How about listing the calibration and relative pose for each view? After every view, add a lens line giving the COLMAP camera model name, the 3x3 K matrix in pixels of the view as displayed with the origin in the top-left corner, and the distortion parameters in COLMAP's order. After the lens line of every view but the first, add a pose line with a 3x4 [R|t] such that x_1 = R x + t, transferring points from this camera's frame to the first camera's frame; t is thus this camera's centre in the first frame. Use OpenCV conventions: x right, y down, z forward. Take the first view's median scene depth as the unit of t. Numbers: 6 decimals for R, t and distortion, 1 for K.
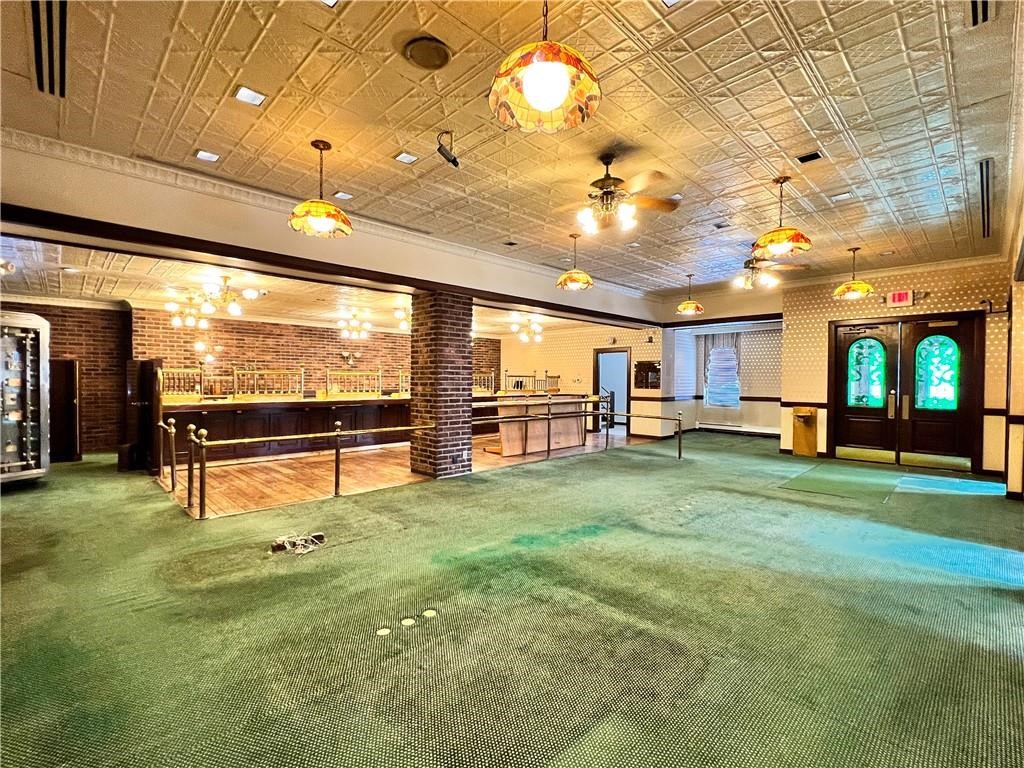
lens RADIAL K [[467.1, 0, 512.5], [0, 467.1, 388.5], [0, 0, 1]] dist [-0.002061, 0.000327]
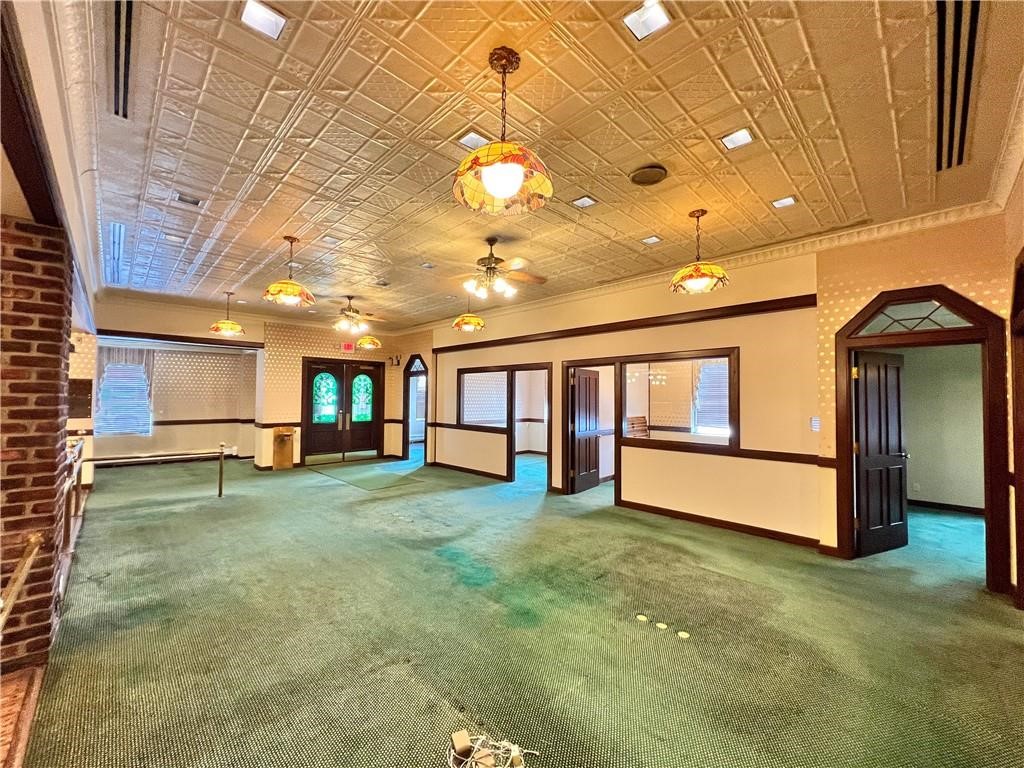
lens RADIAL K [[409.9, 0, 512.7], [0, 409.9, 386.6], [0, 0, 1]] dist [-0.001620, 0.000165]
pose [[0.000005, 0.019057, 0.999818, -0.513311], [0.012566, 0.999739, -0.019055, -0.043841], [-0.999921, 0.012564, -0.000235, 0.542337]]
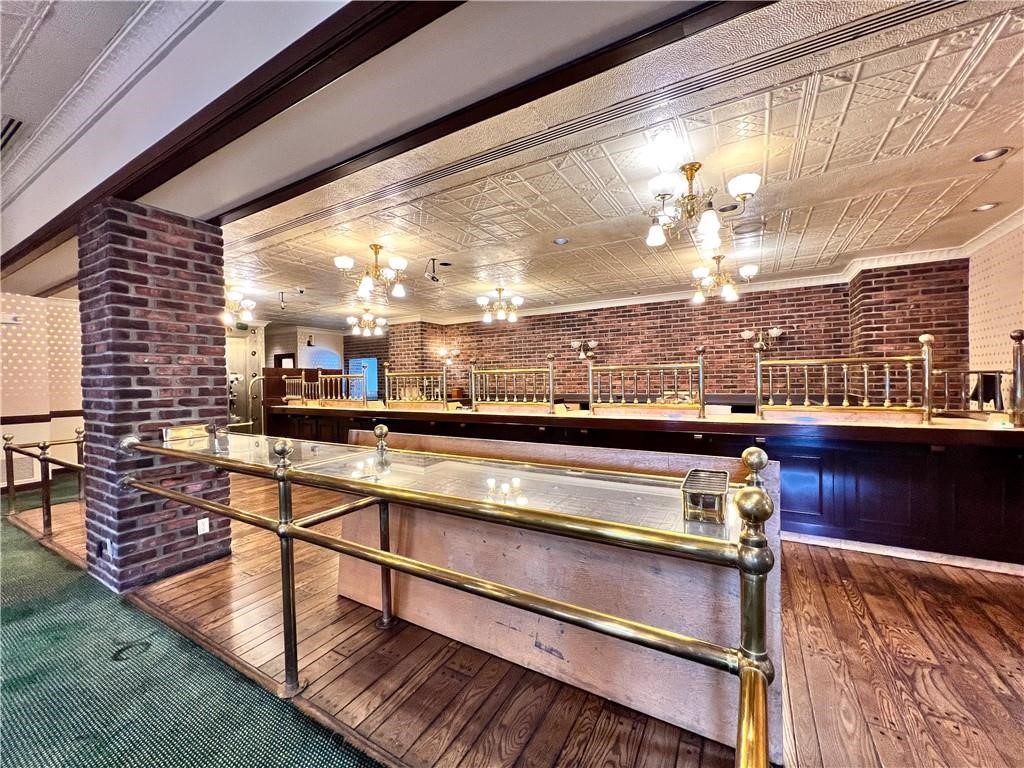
lens RADIAL K [[409.9, 0, 512.7], [0, 409.9, 386.6], [0, 0, 1]] dist [-0.001620, 0.000165]
pose [[0.265476, 0.003863, -0.964110, 0.390858], [-0.001465, 0.999992, 0.003604, -0.019506], [0.964116, 0.000456, 0.265479, 1.268801]]
